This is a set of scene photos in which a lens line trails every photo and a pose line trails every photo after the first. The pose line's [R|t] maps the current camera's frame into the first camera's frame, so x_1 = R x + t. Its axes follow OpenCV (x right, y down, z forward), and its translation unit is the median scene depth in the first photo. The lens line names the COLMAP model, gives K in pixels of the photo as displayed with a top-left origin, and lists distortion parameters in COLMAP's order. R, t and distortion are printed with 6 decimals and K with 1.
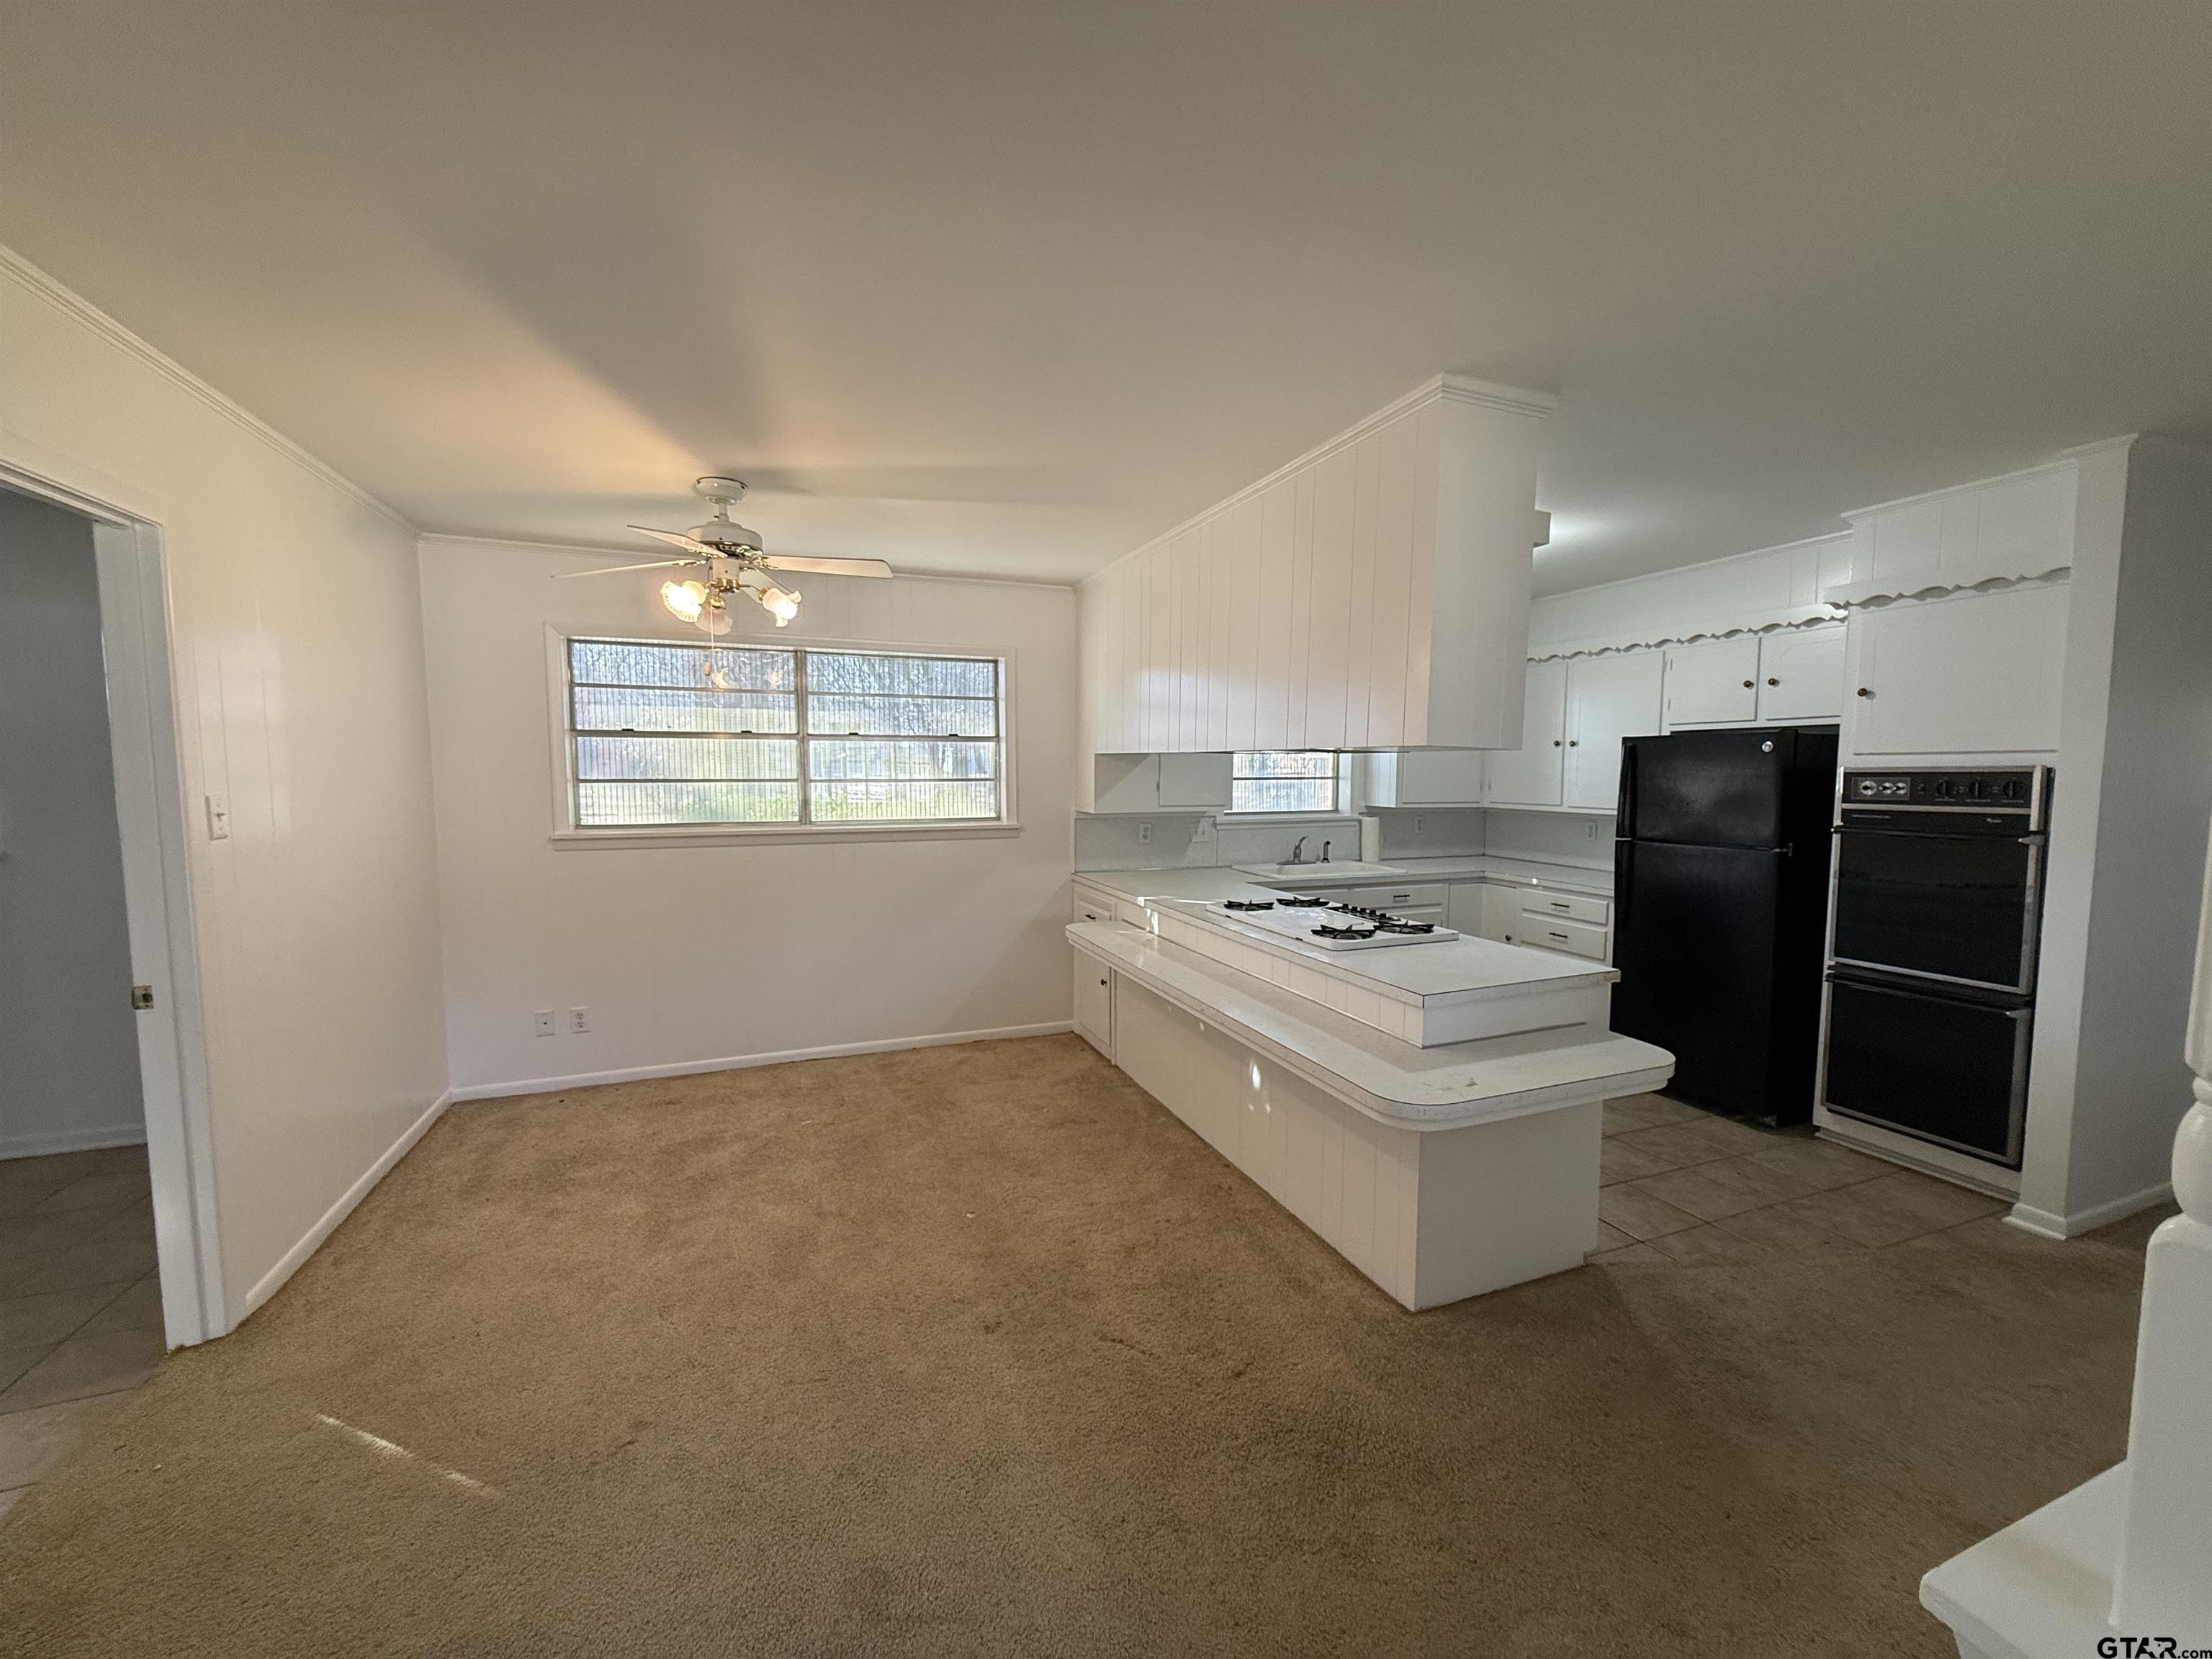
lens RADIAL K [[885.2, 0, 1106.0], [0, 885.2, 829.5], [0, 0, 1]] dist [0.006973, 0.000134]
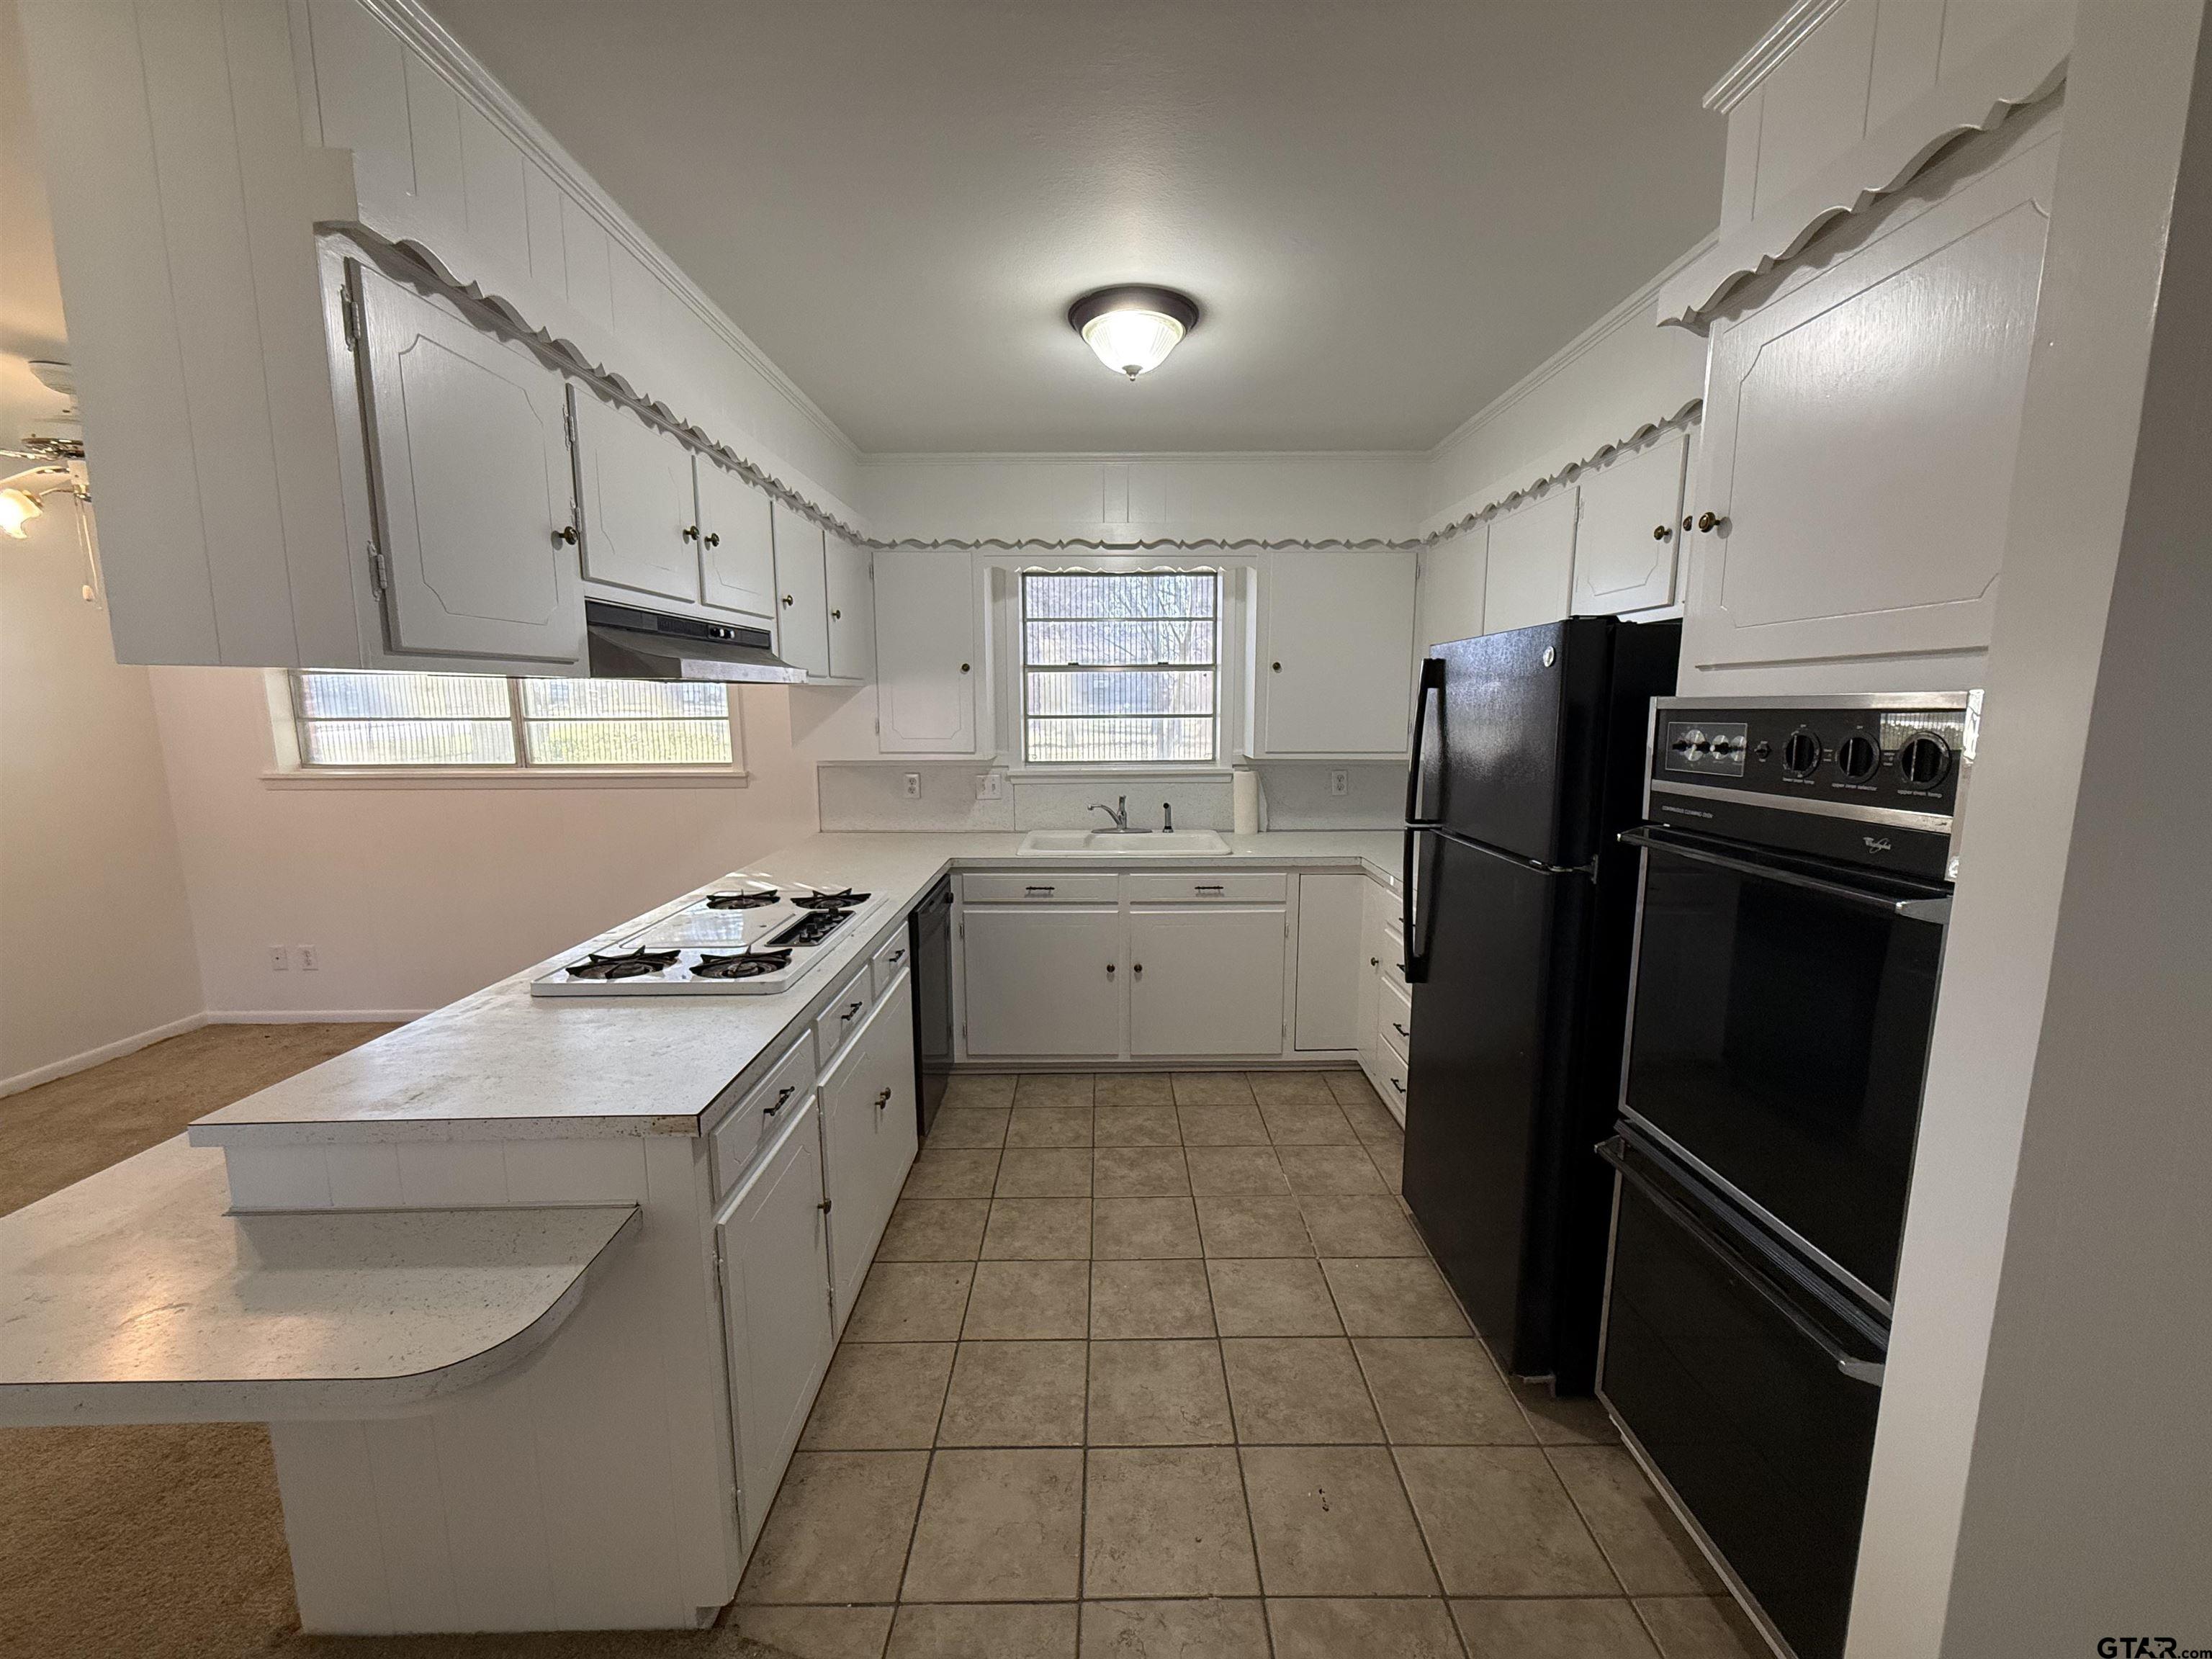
lens RADIAL K [[891.8, 0, 1106.0], [0, 891.8, 829.5], [0, 0, 1]] dist [0.001139, 0.000130]
pose [[0.932087, 0.046615, -0.359222, 0.555424], [-0.018890, 0.996591, 0.080309, -0.026879], [0.361741, -0.068069, 0.929790, 0.360081]]
